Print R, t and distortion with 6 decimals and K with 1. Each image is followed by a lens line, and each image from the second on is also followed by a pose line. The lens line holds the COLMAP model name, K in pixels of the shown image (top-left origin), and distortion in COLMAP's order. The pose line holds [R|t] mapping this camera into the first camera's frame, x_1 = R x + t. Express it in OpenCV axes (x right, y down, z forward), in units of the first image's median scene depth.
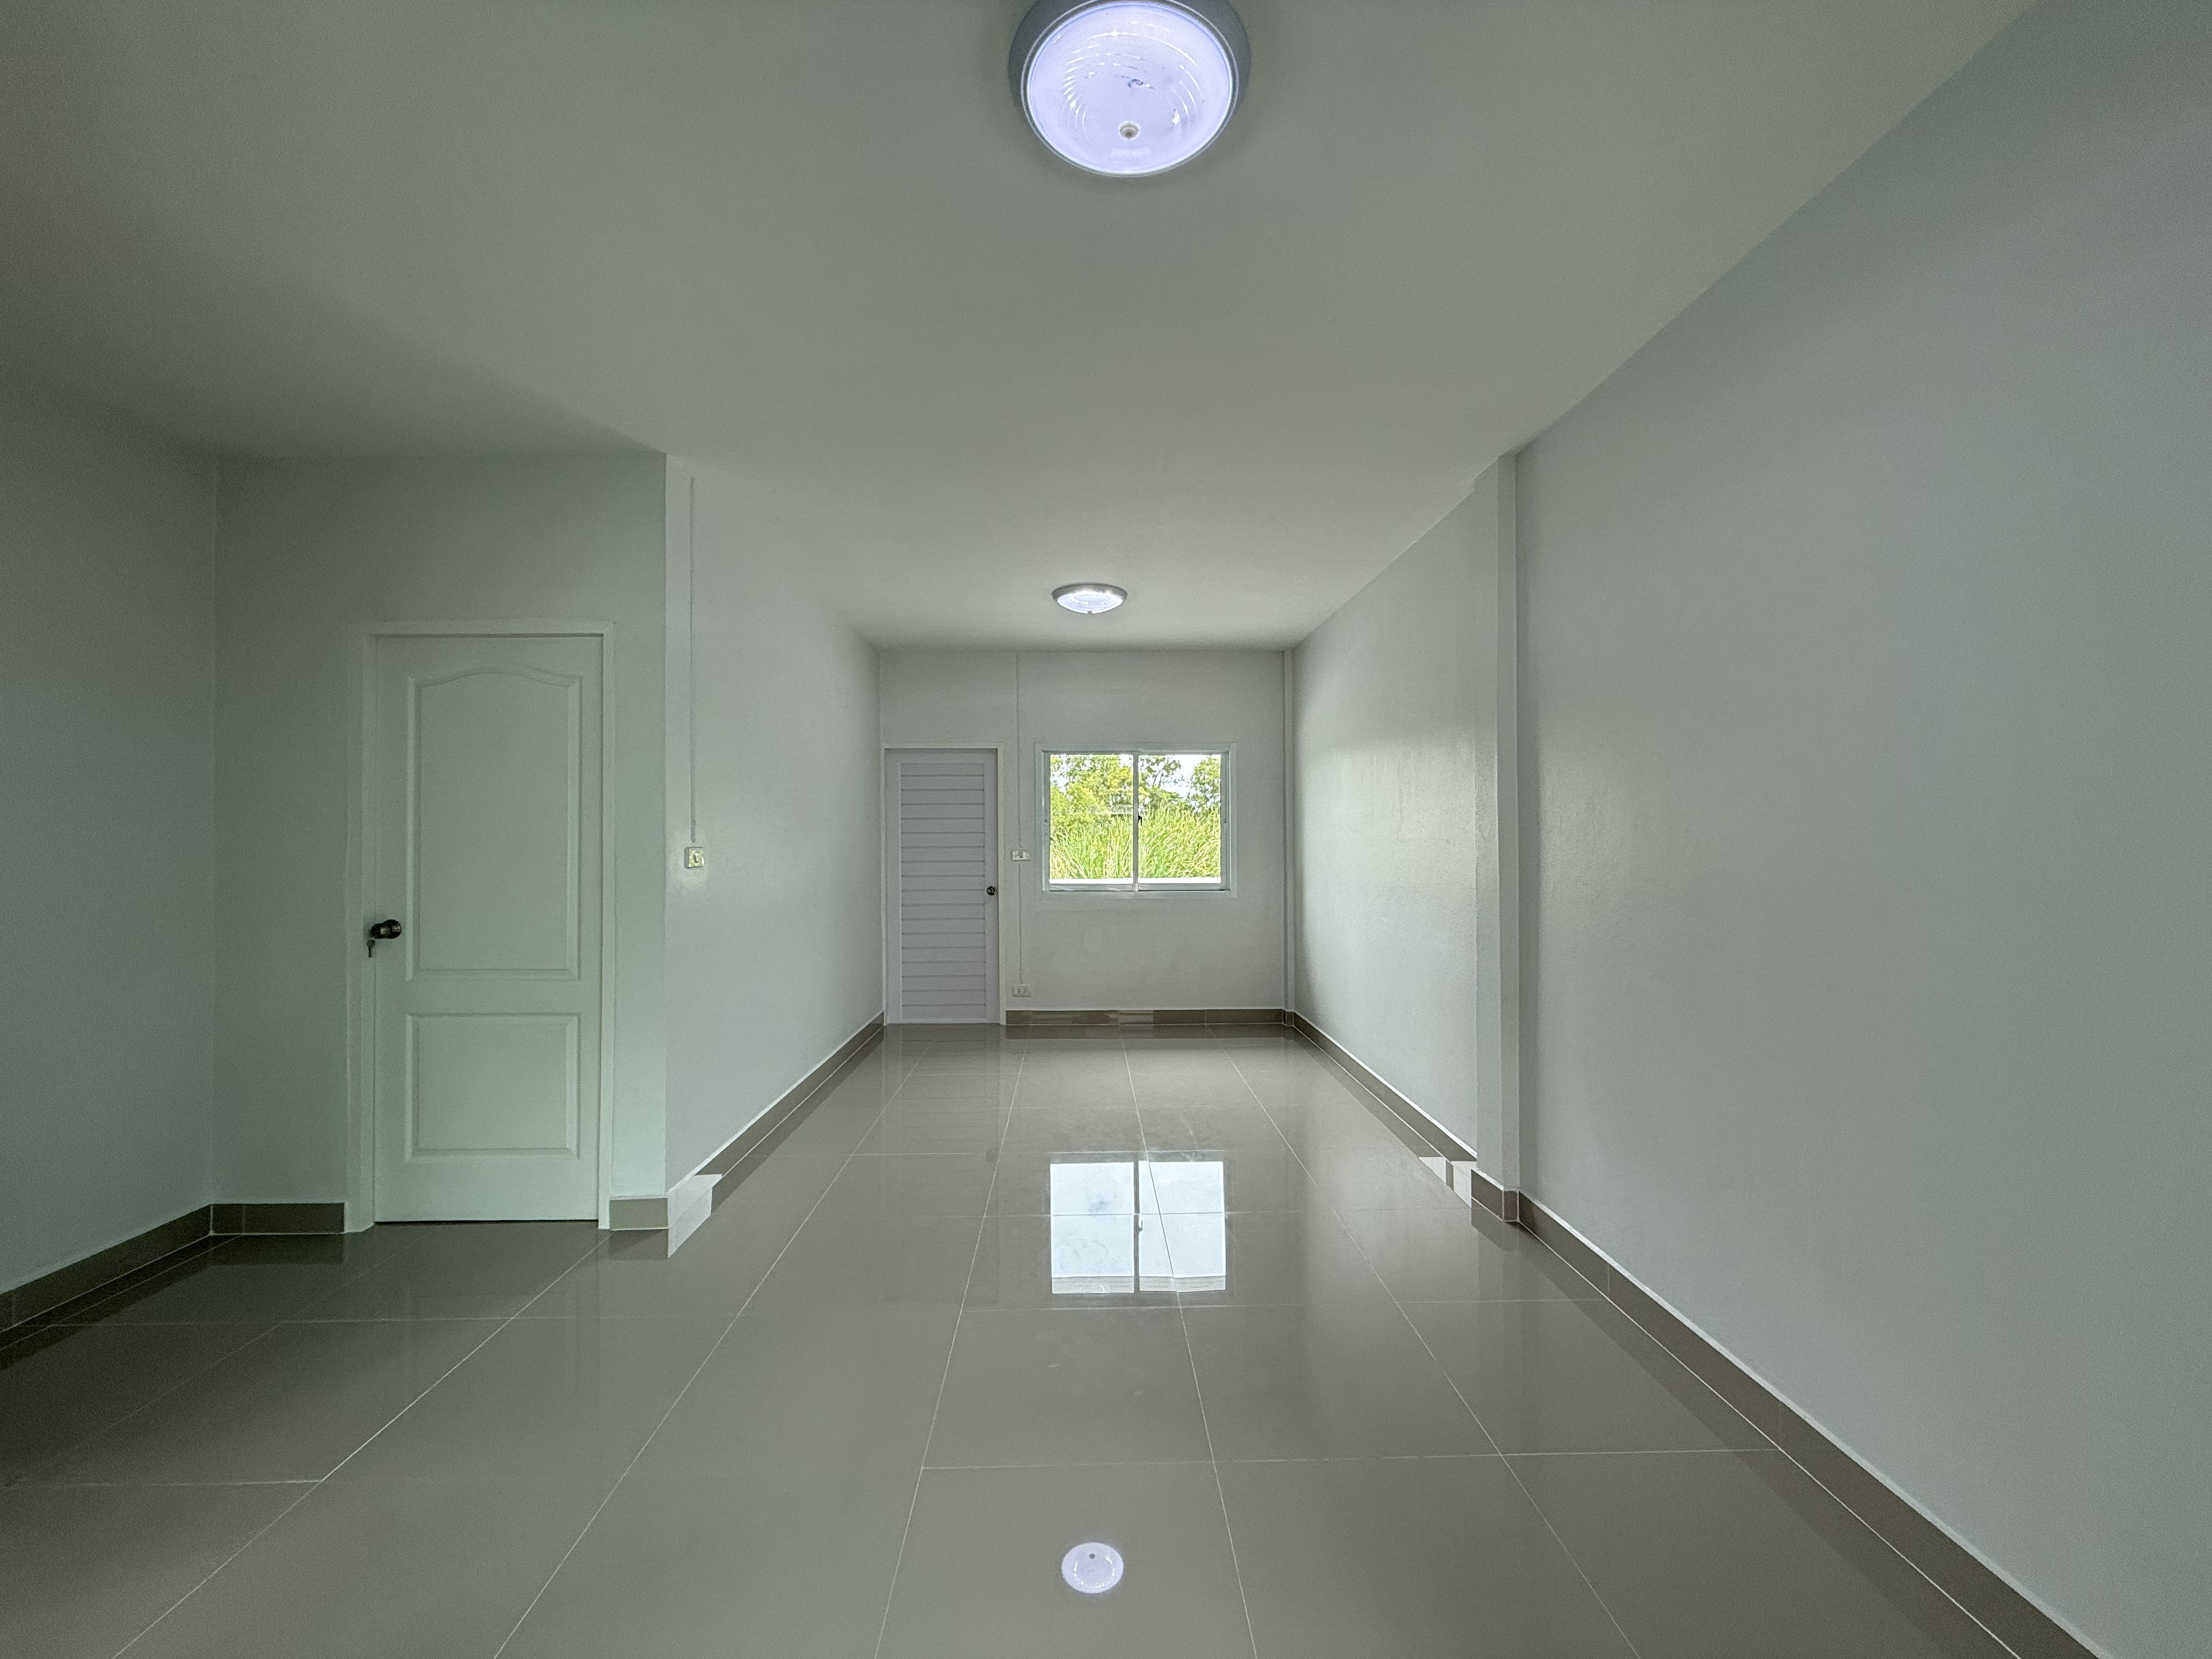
lens RADIAL K [[888.2, 0, 1081.3], [0, 888.2, 823.7], [0, 0, 1]] dist [-0.001656, -0.000498]
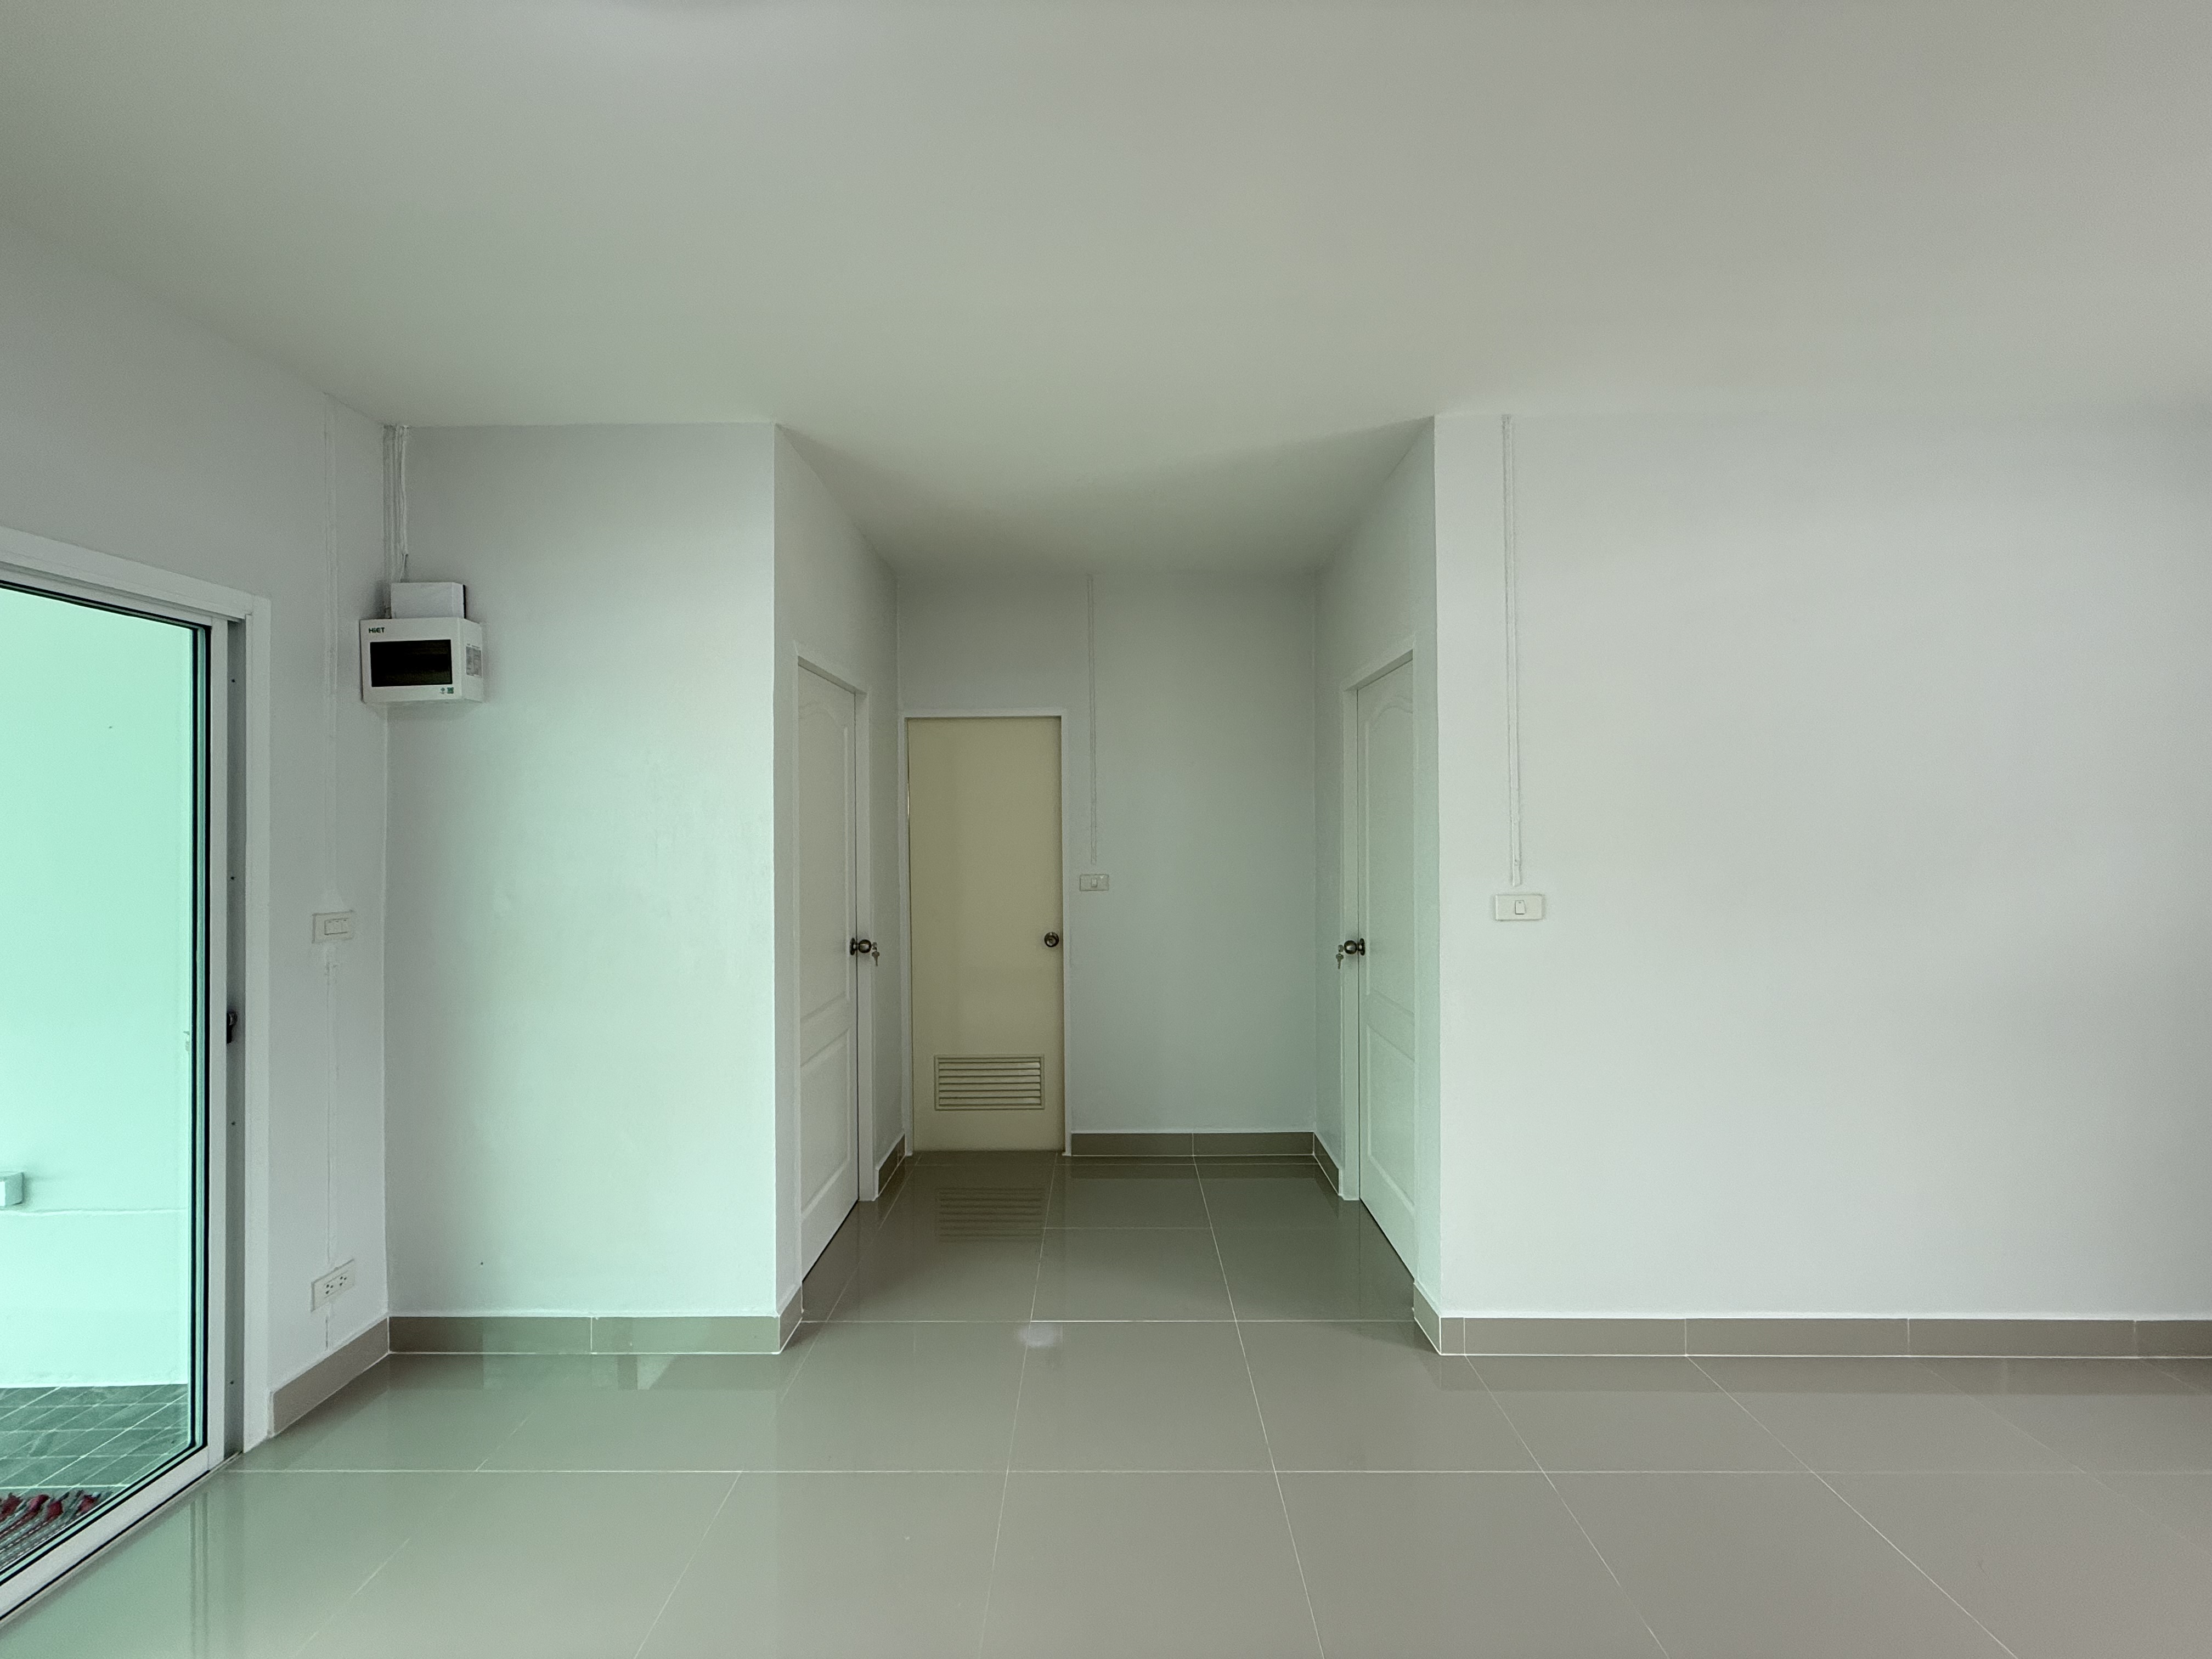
lens RADIAL K [[867.6, 0, 1109.9], [0, 867.6, 823.0], [0, 0, 1]] dist [0.002922, 0.000389]
pose [[-0.031088, -0.001931, -0.999515, 0.178628], [0.024978, 0.999684, -0.002708, -0.023268], [0.999204, -0.025050, -0.031030, 0.378507]]
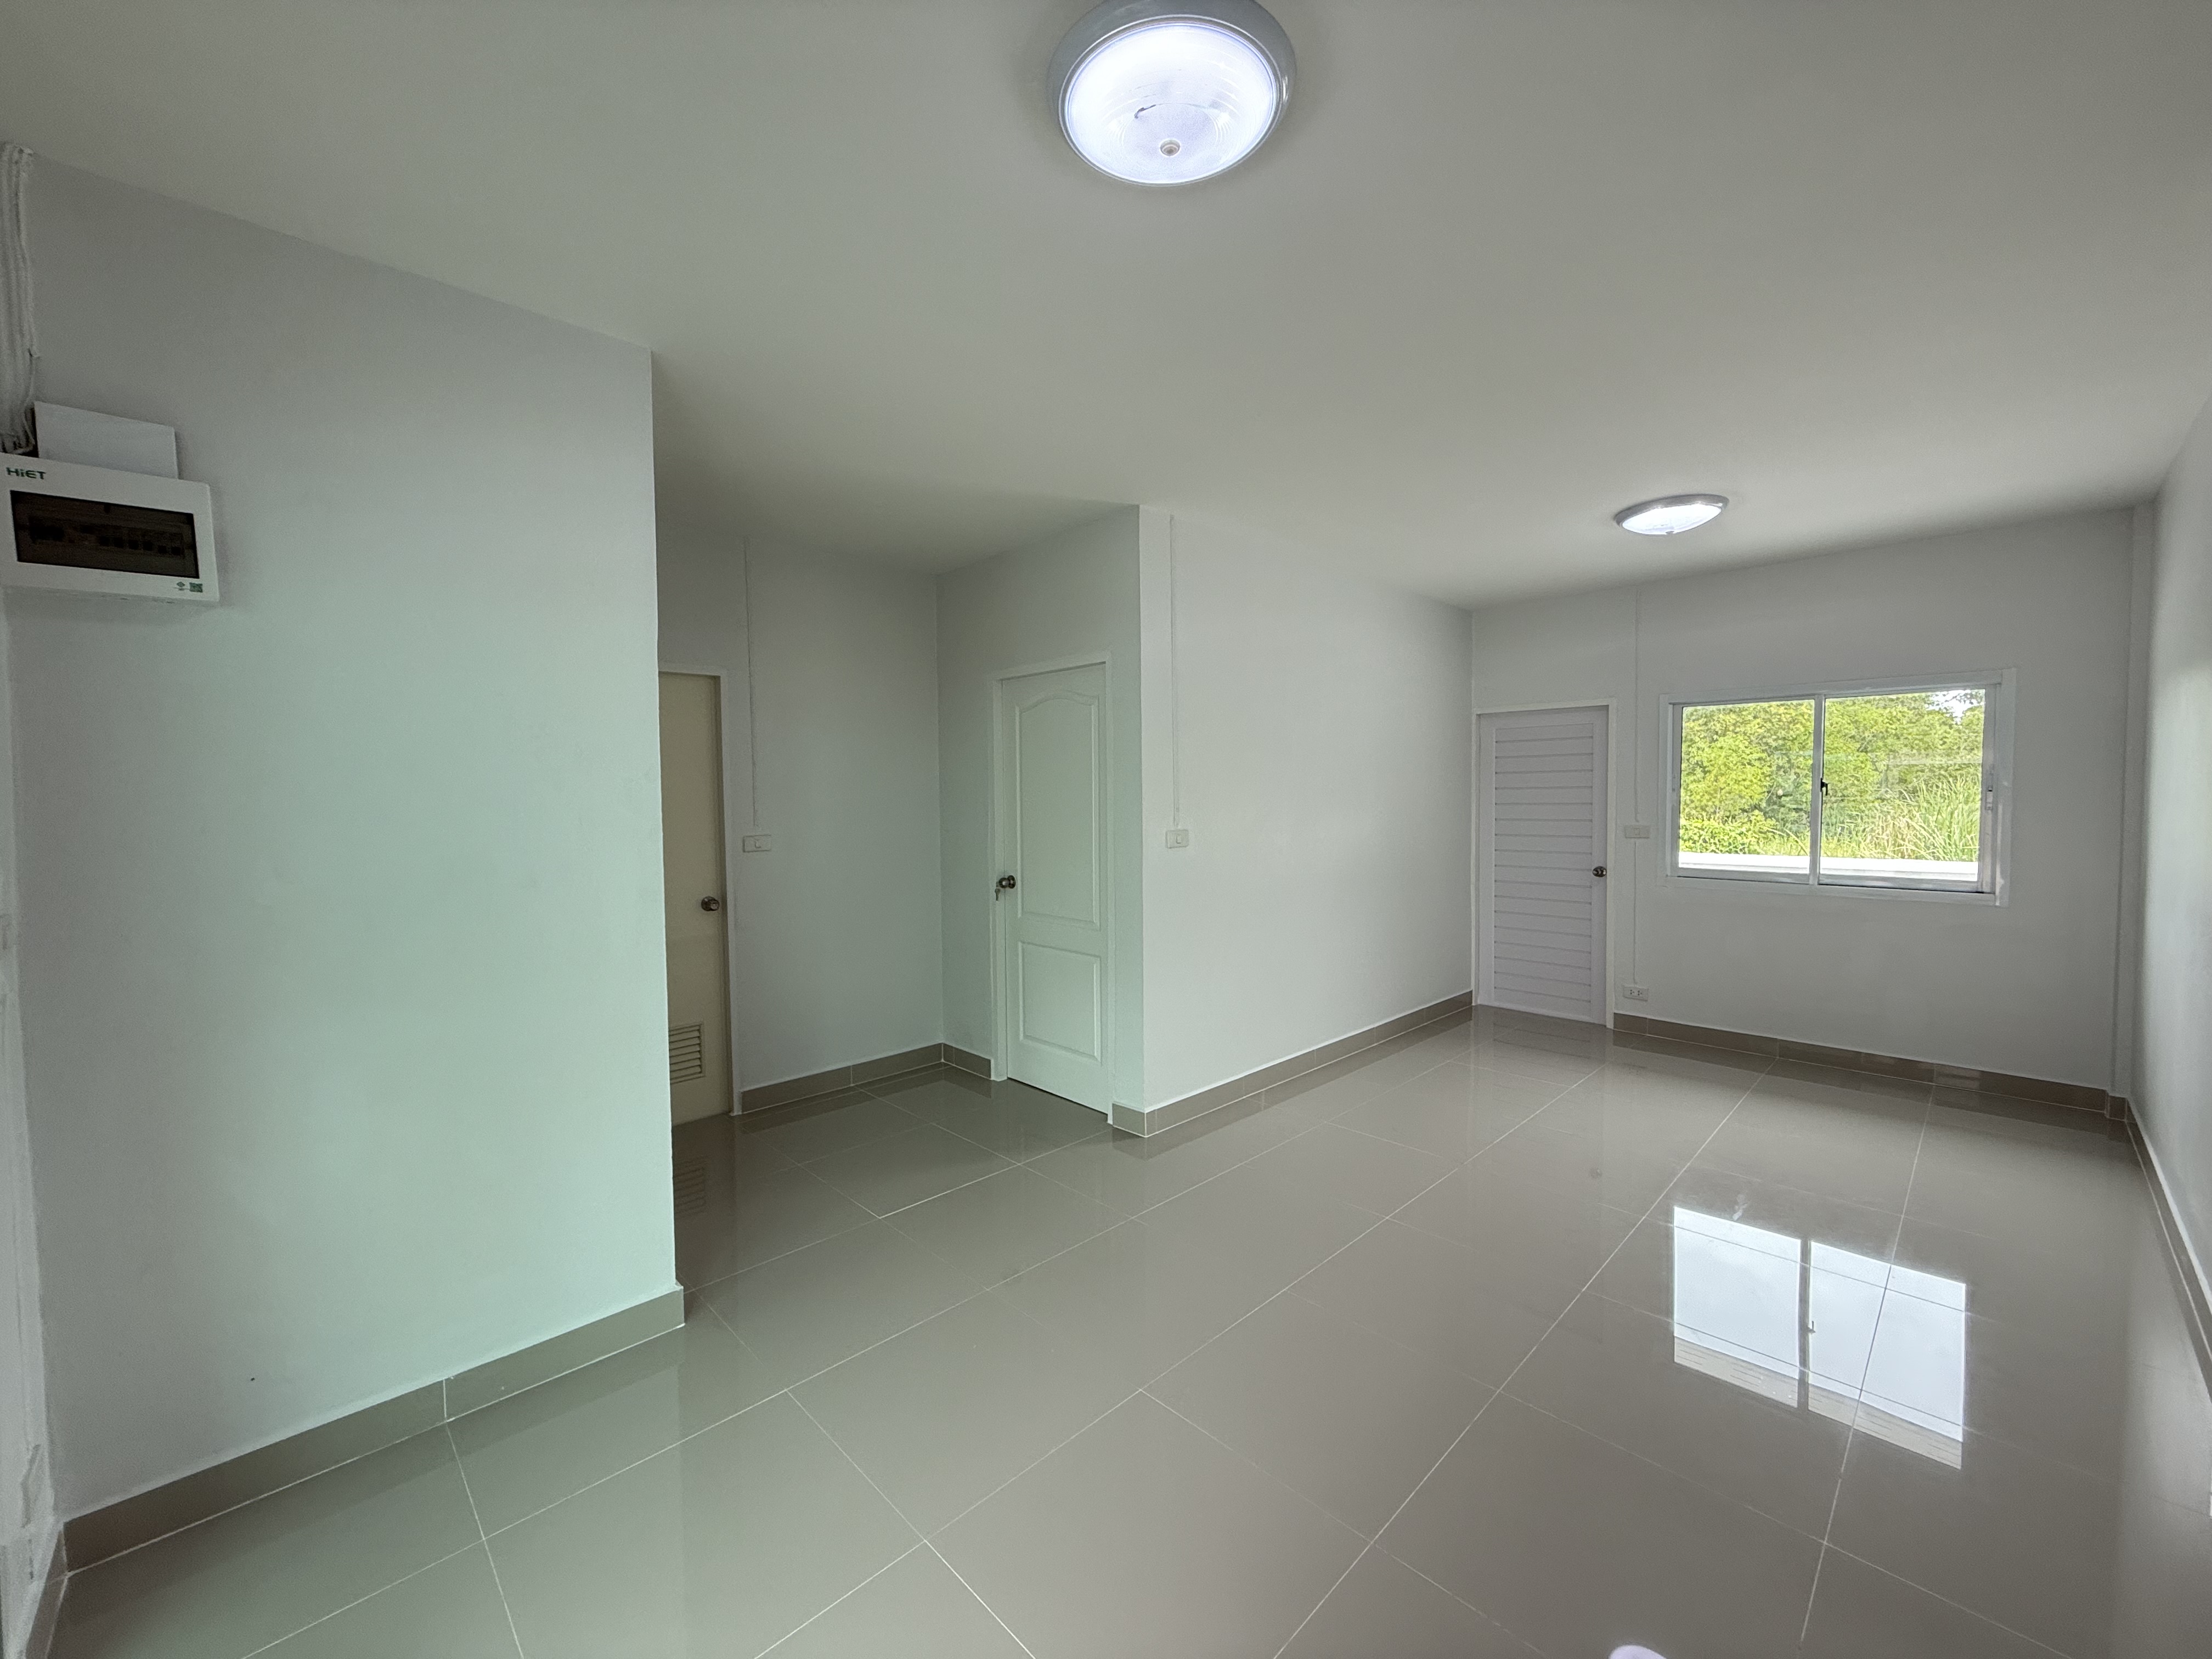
lens RADIAL K [[888.2, 0, 1081.3], [0, 888.2, 823.7], [0, 0, 1]] dist [-0.001656, -0.000498]
pose [[0.679010, 0.025368, -0.733691, 0.193102], [0.019629, 0.998418, 0.052687, -0.026748], [0.733867, -0.050177, 0.677438, 0.054179]]
